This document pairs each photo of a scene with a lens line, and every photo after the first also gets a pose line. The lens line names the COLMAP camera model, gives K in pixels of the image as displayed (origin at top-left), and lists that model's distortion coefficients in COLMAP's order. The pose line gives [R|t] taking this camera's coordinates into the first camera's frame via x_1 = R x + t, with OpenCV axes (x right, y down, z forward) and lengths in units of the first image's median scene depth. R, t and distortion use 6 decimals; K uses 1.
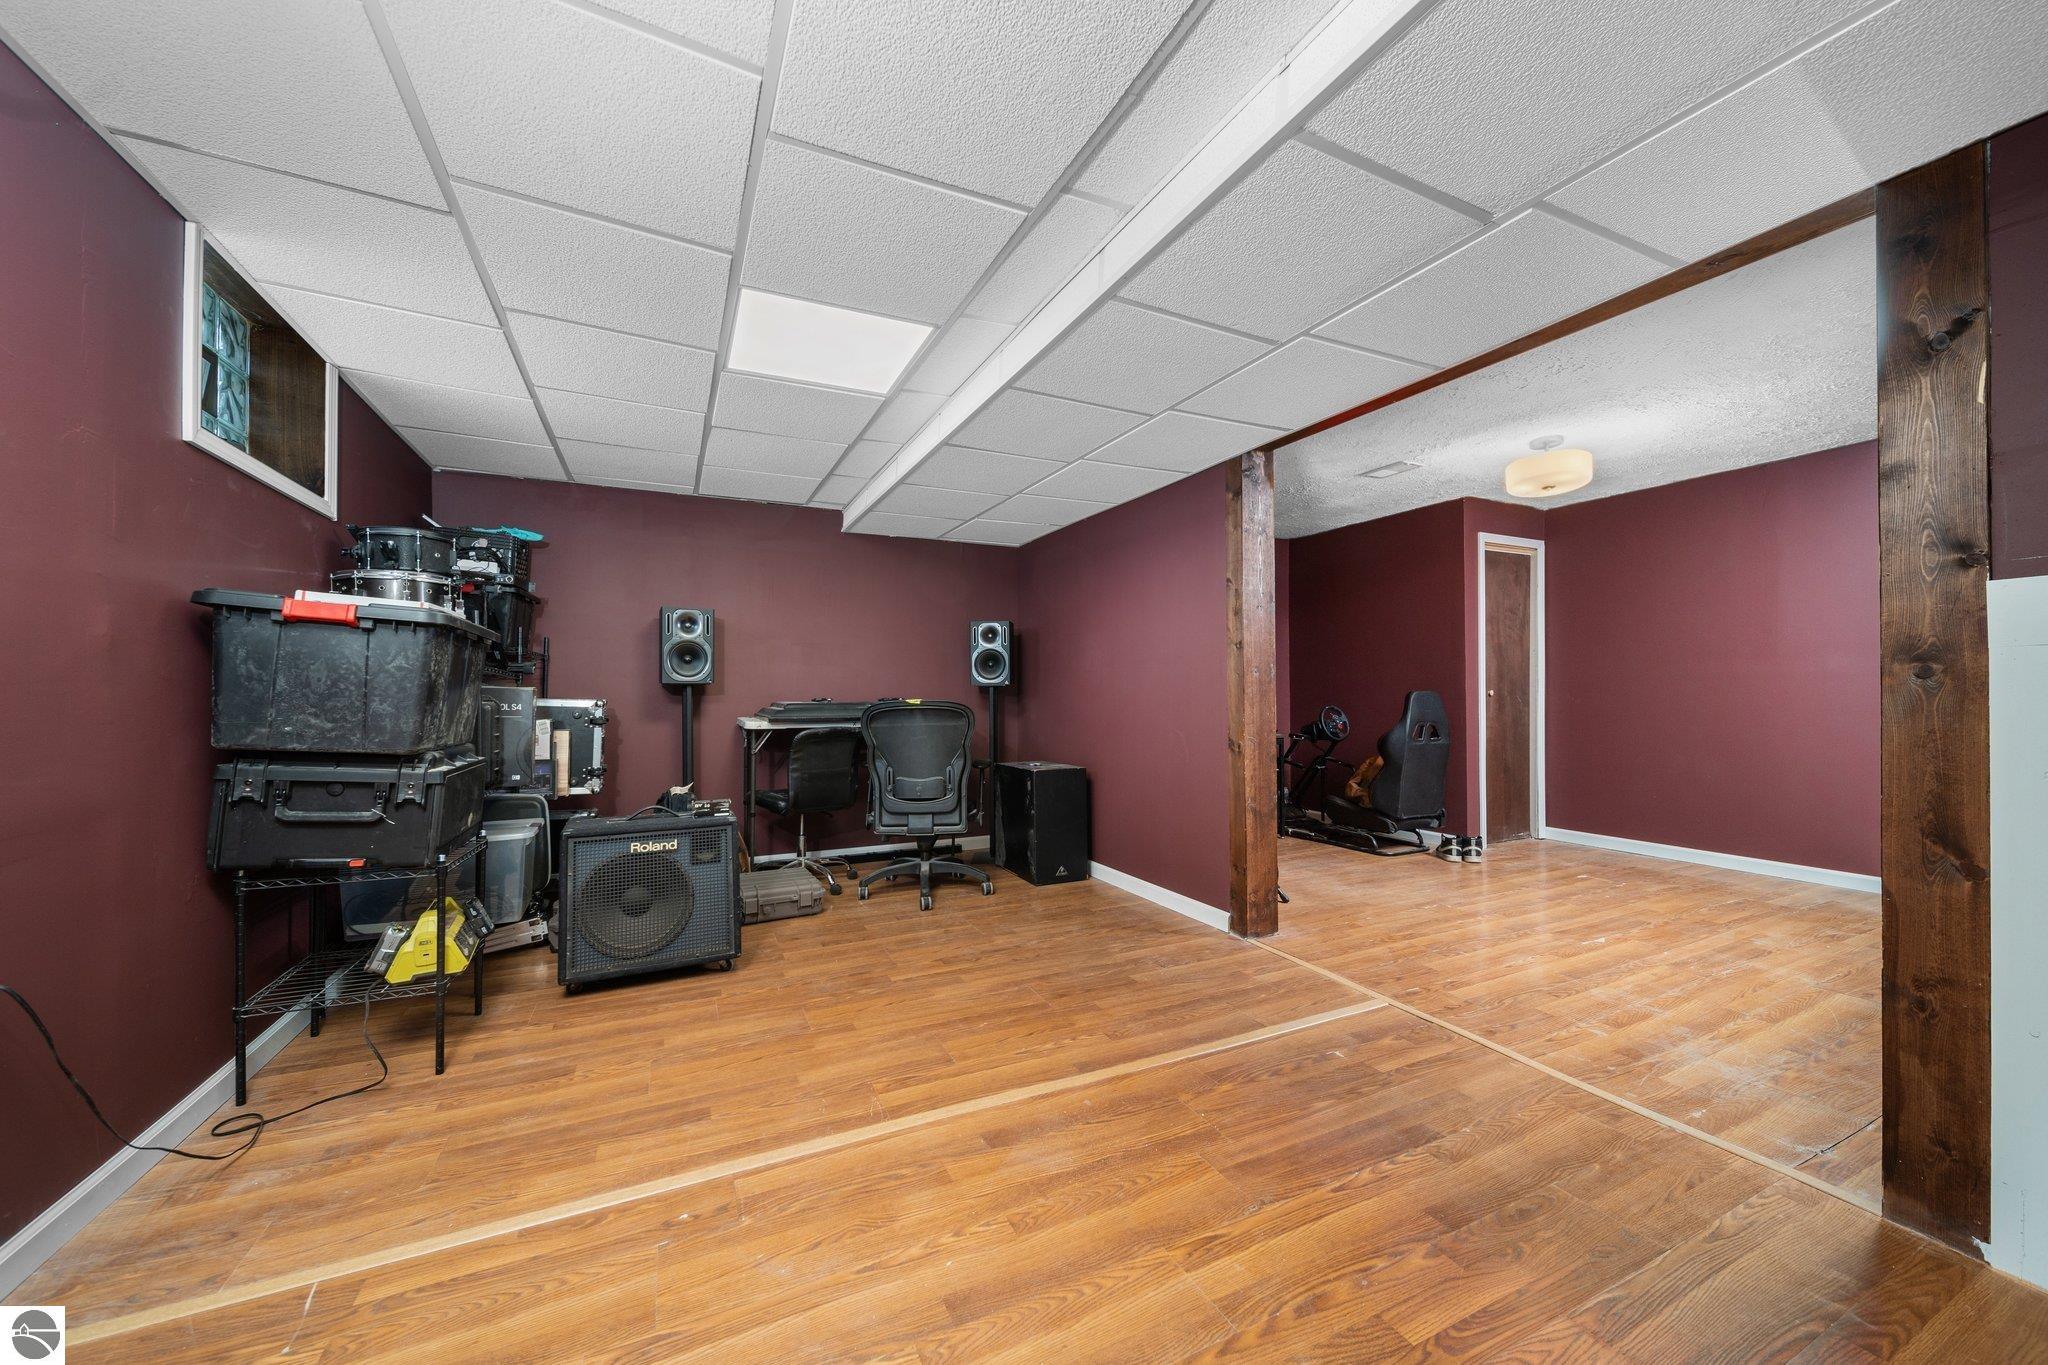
lens RADIAL K [[737.6, 0, 1023.2], [0, 737.6, 693.0], [0, 0, 1]] dist [0.000558, -0.001797]
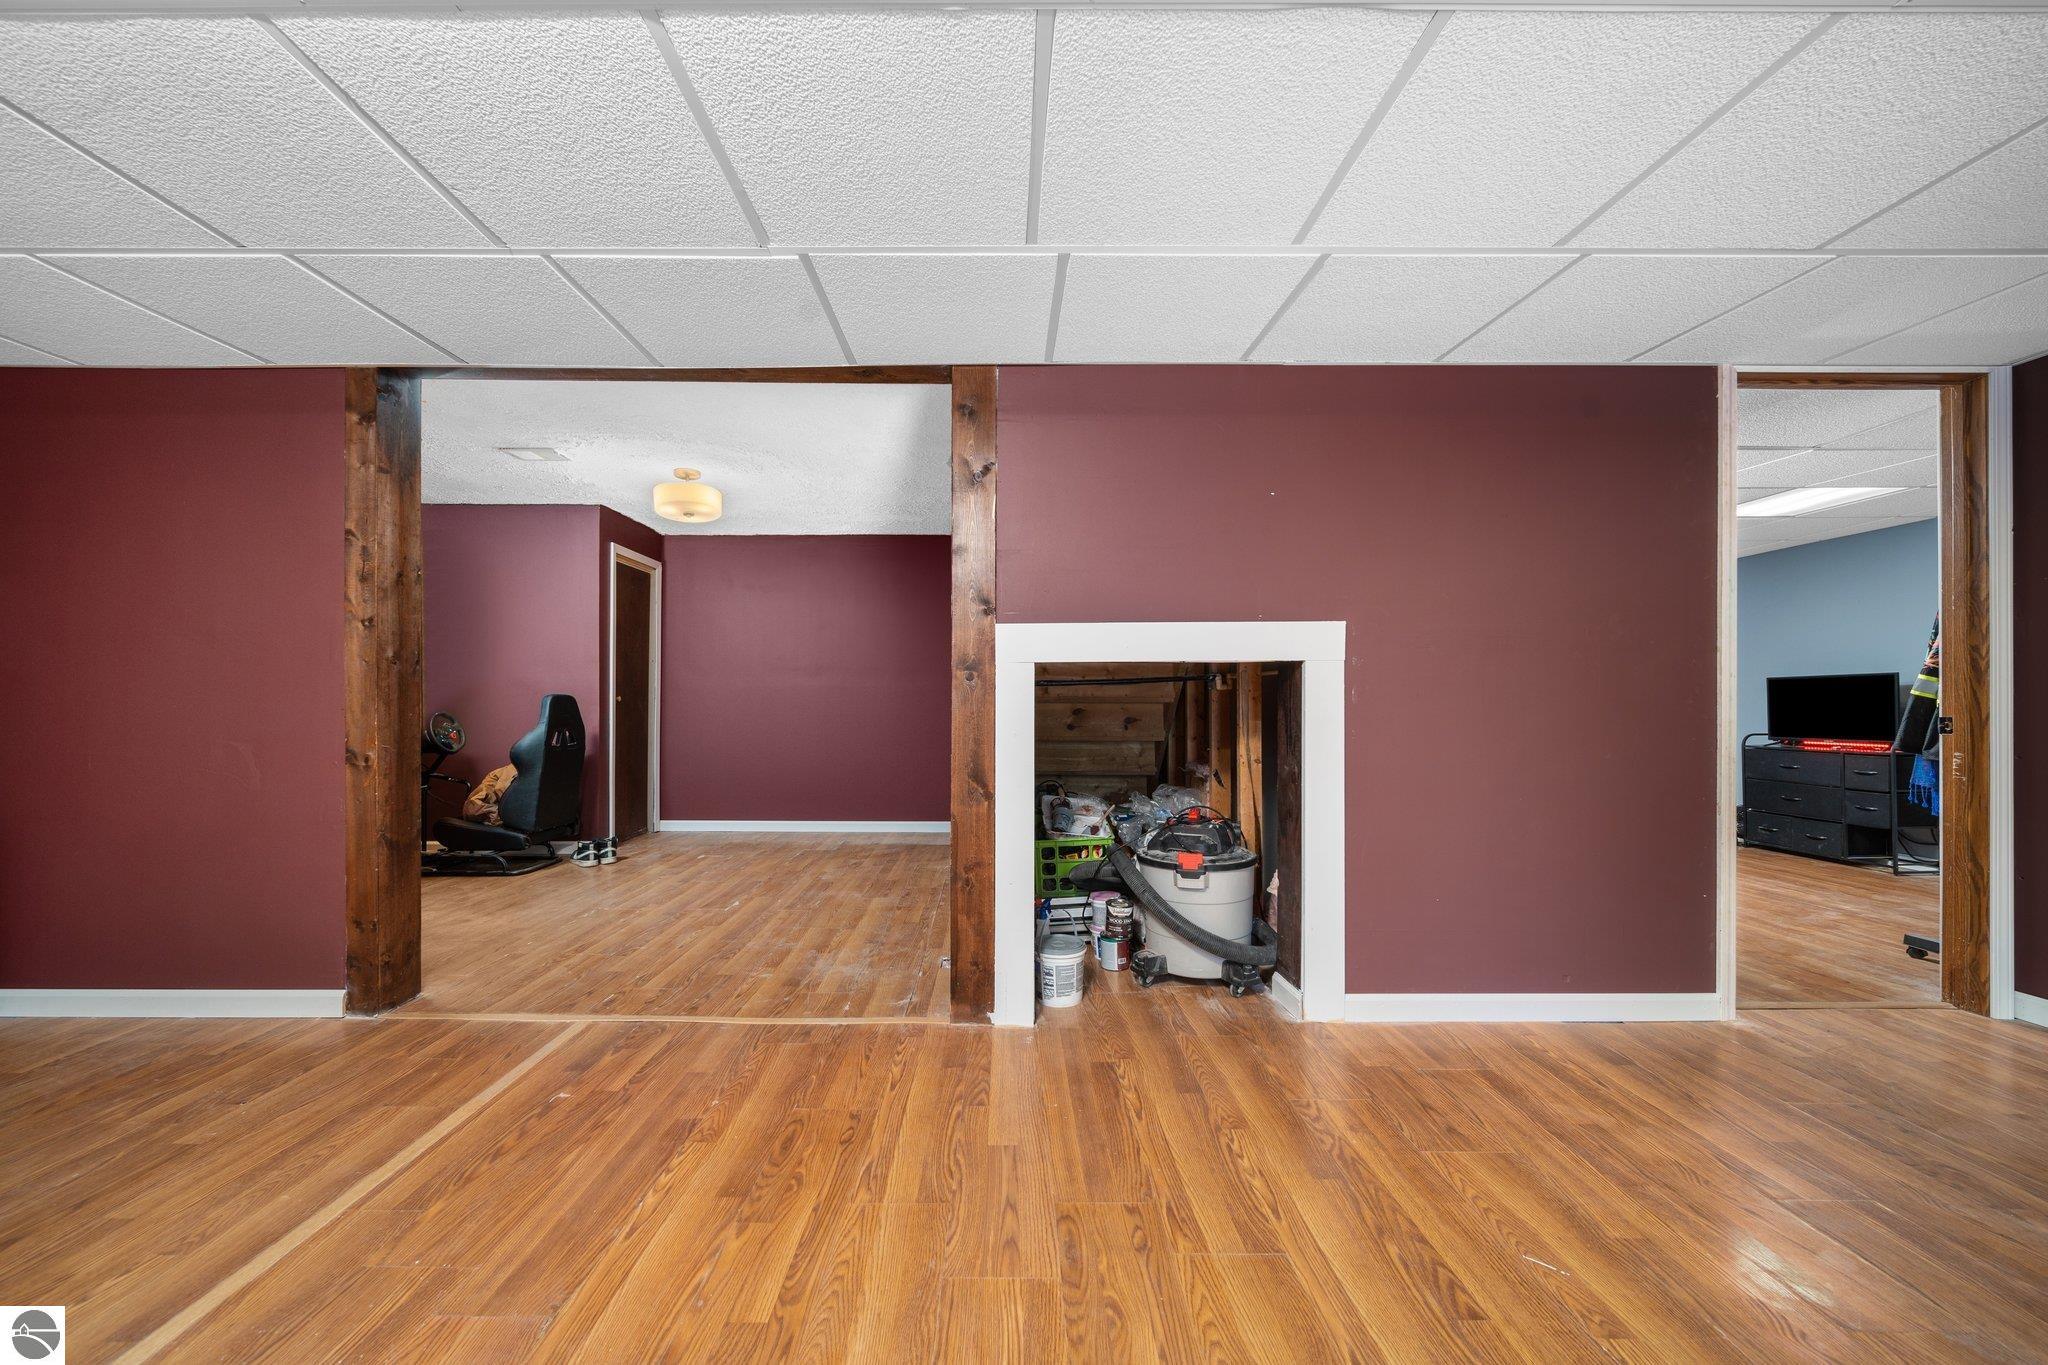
lens RADIAL K [[722.5, 0, 996.9], [0, 722.5, 708.1], [0, 0, 1]] dist [0.000198, -0.001618]
pose [[0.436511, 0.003113, 0.899694, -0.114322], [-0.003397, 0.999993, -0.001811, 0.027161], [-0.899693, -0.002266, 0.436518, 0.153425]]
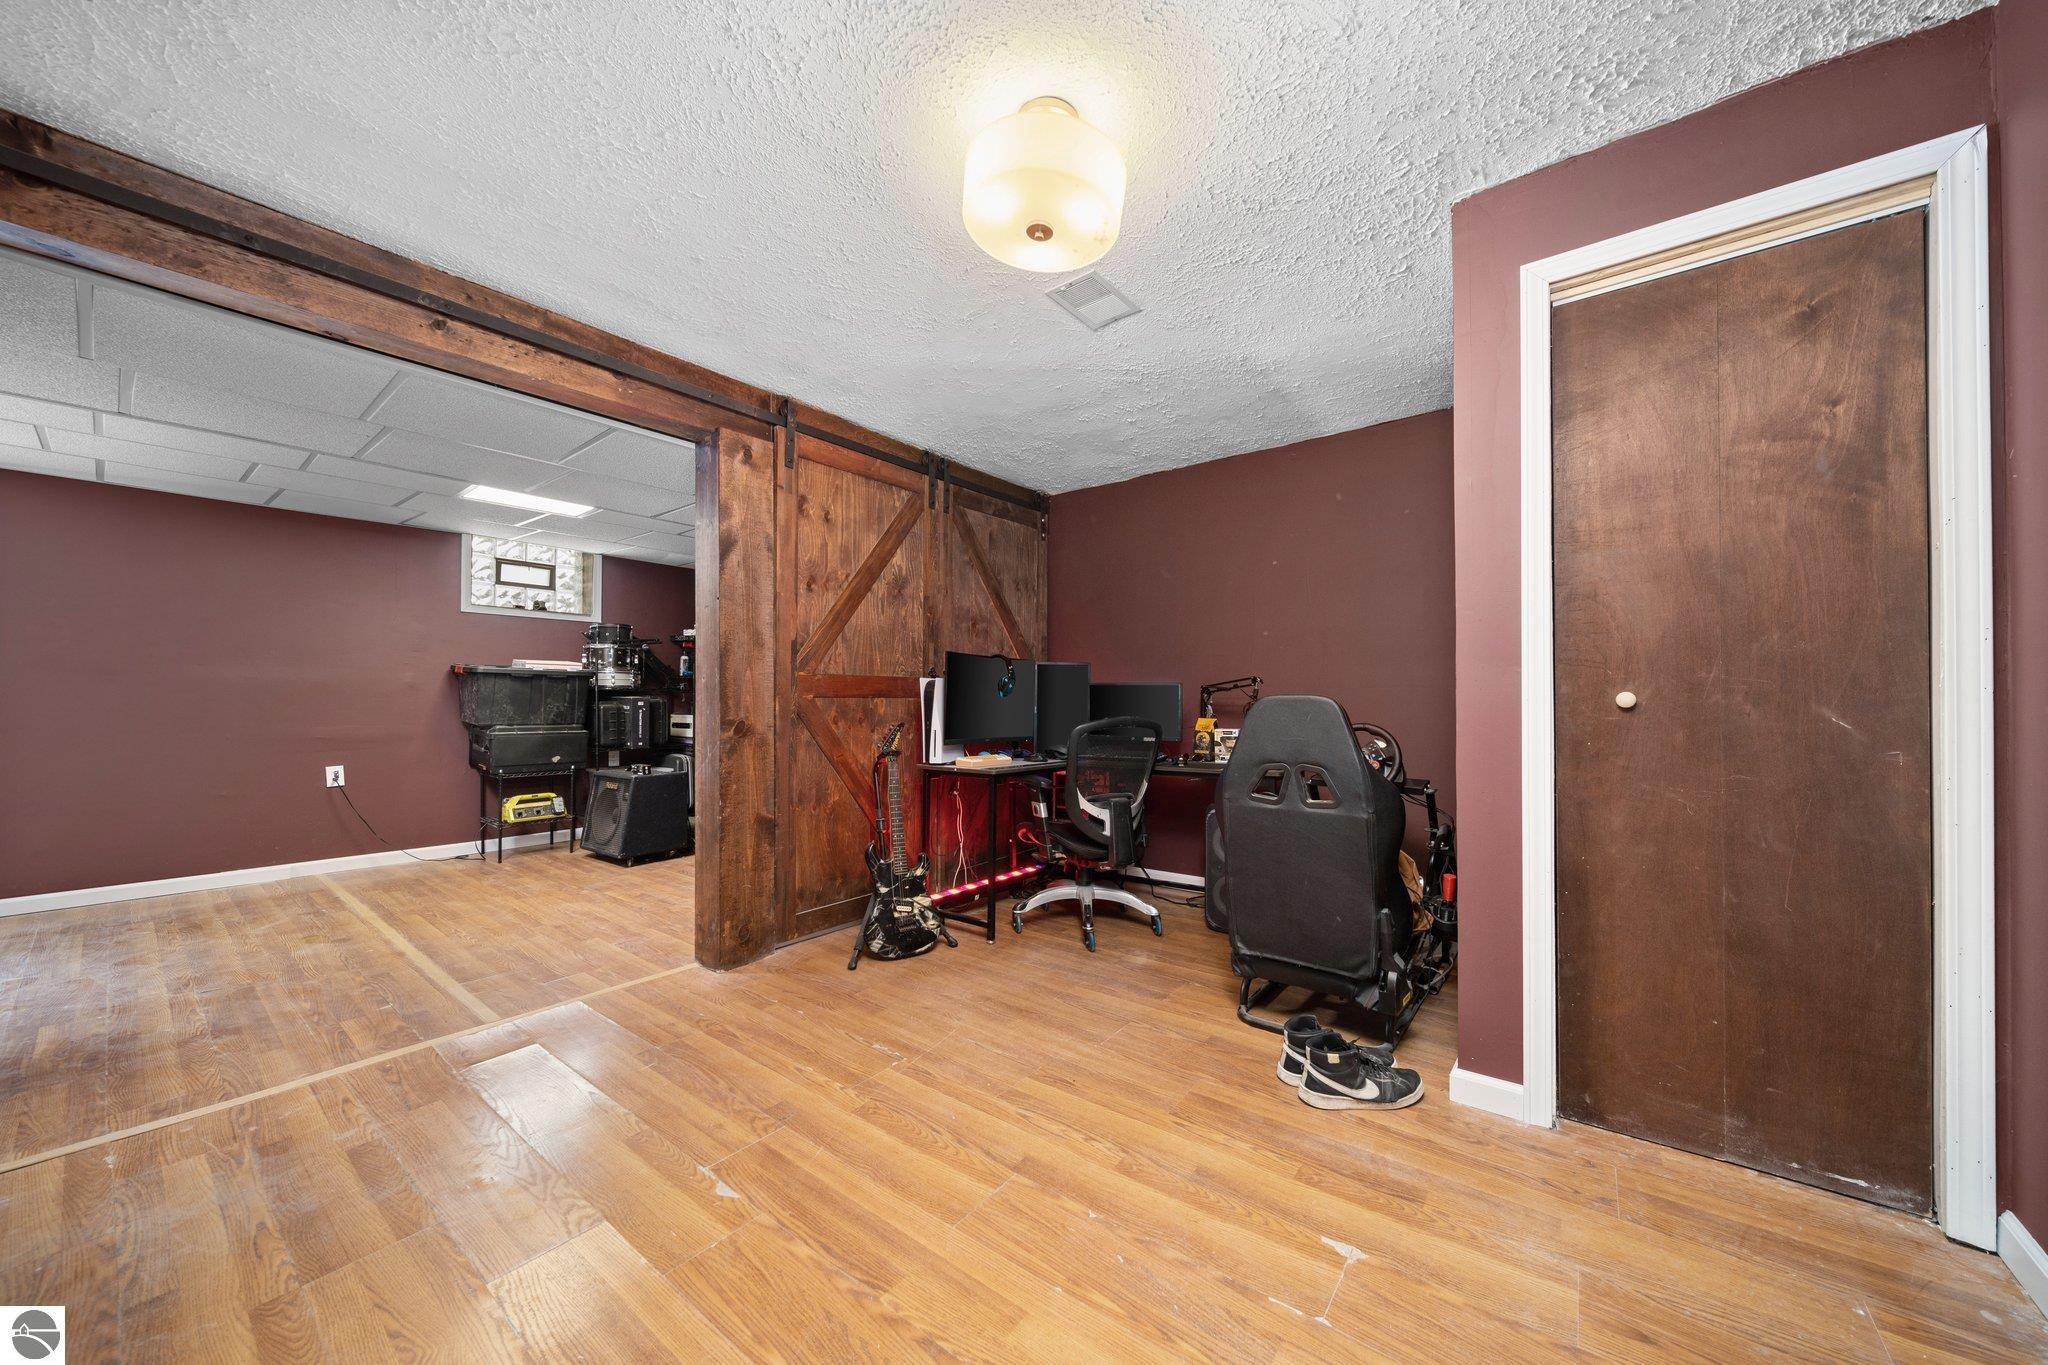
lens RADIAL K [[737.6, 0, 1023.2], [0, 737.6, 693.0], [0, 0, 1]] dist [0.000558, -0.001797]
pose [[0.435345, -0.008258, -0.900226, 1.815326], [0.001770, 0.999964, -0.008317, 0.001100], [0.900262, 0.002028, 0.435343, 1.318799]]
